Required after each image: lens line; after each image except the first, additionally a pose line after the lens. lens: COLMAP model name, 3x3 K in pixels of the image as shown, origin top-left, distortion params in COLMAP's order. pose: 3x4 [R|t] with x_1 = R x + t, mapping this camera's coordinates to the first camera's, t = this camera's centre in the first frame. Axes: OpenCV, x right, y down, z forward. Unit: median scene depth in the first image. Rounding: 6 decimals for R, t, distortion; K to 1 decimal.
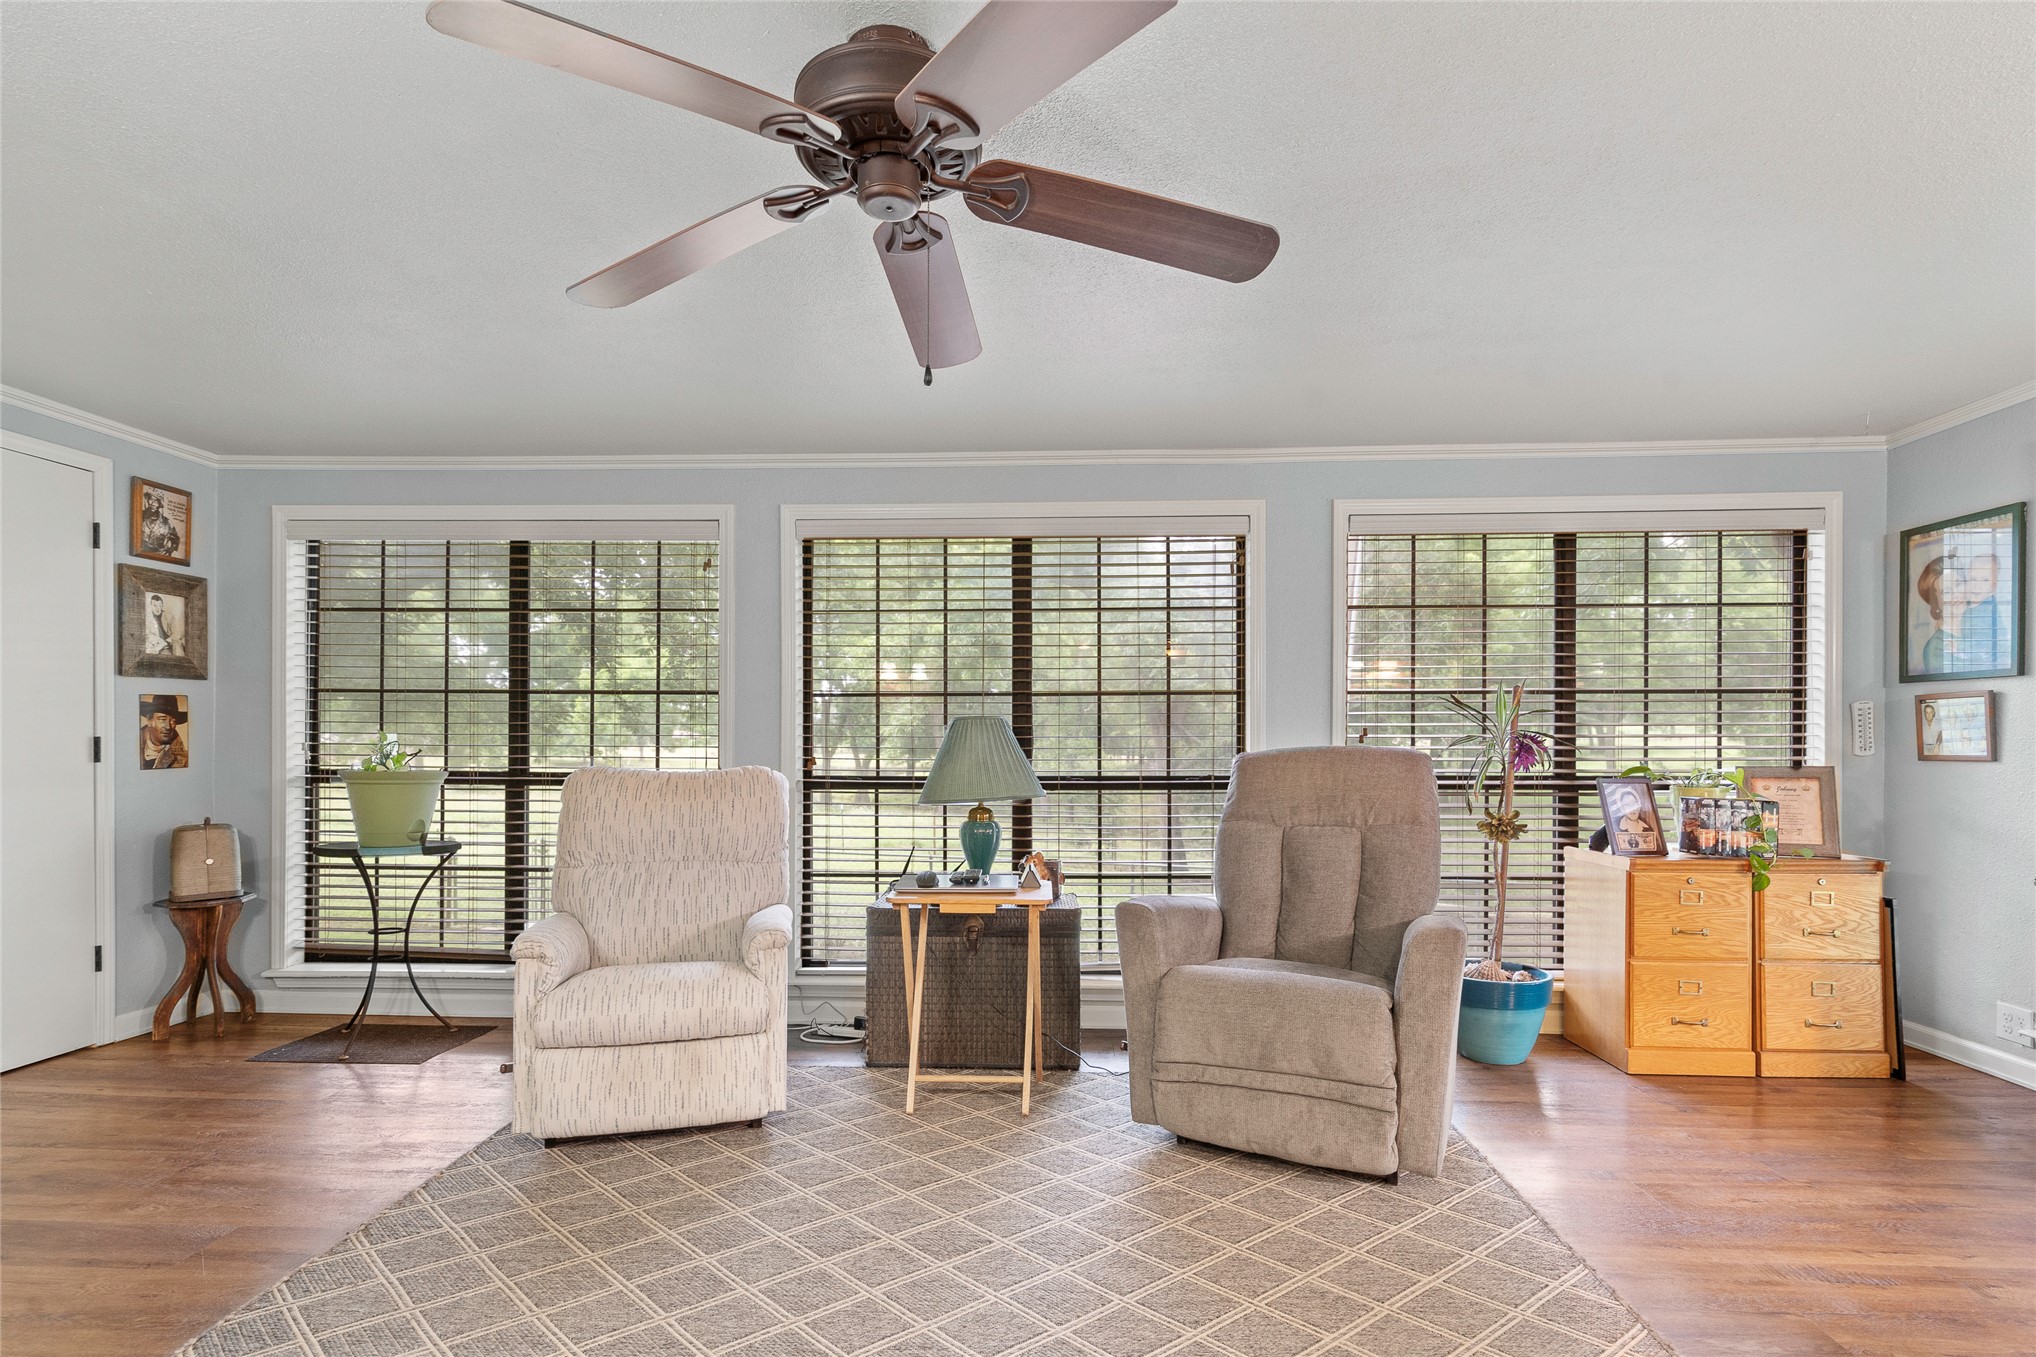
lens RADIAL K [[962.2, 0, 1019.1], [0, 962.2, 746.2], [0, 0, 1]] dist [0.003211, 0.000096]
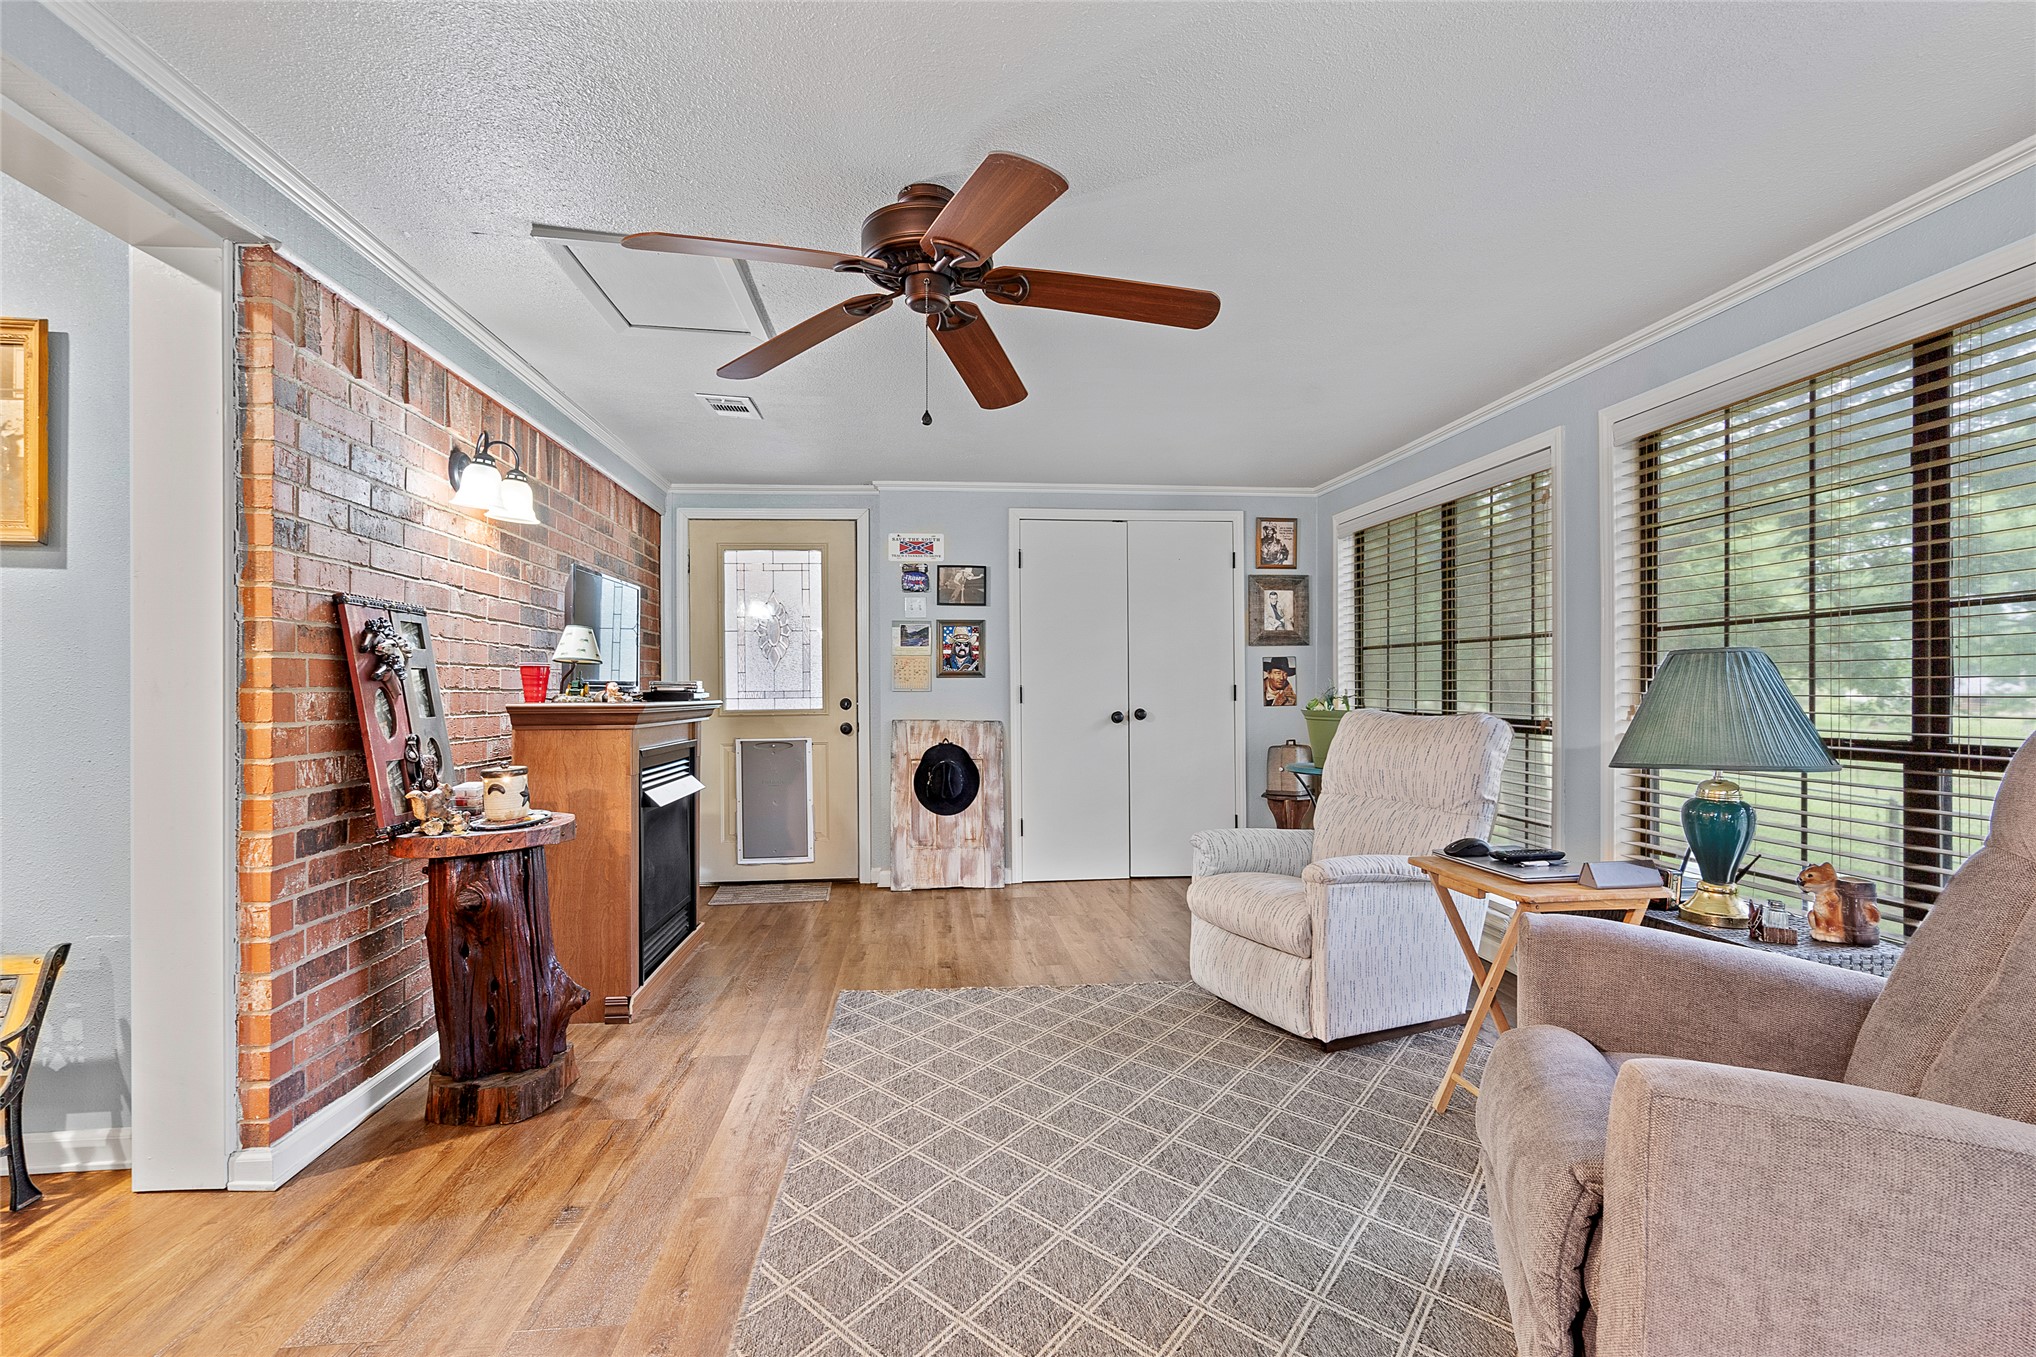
lens RADIAL K [[962.2, 0, 1038.4], [0, 962.2, 685.1], [0, 0, 1]] dist [0.003211, 0.000096]
pose [[0.160999, -0.006939, -0.986930, 0.542728], [-0.002797, 0.999968, -0.007487, 0.003072], [0.986951, 0.003966, 0.160975, 0.393401]]
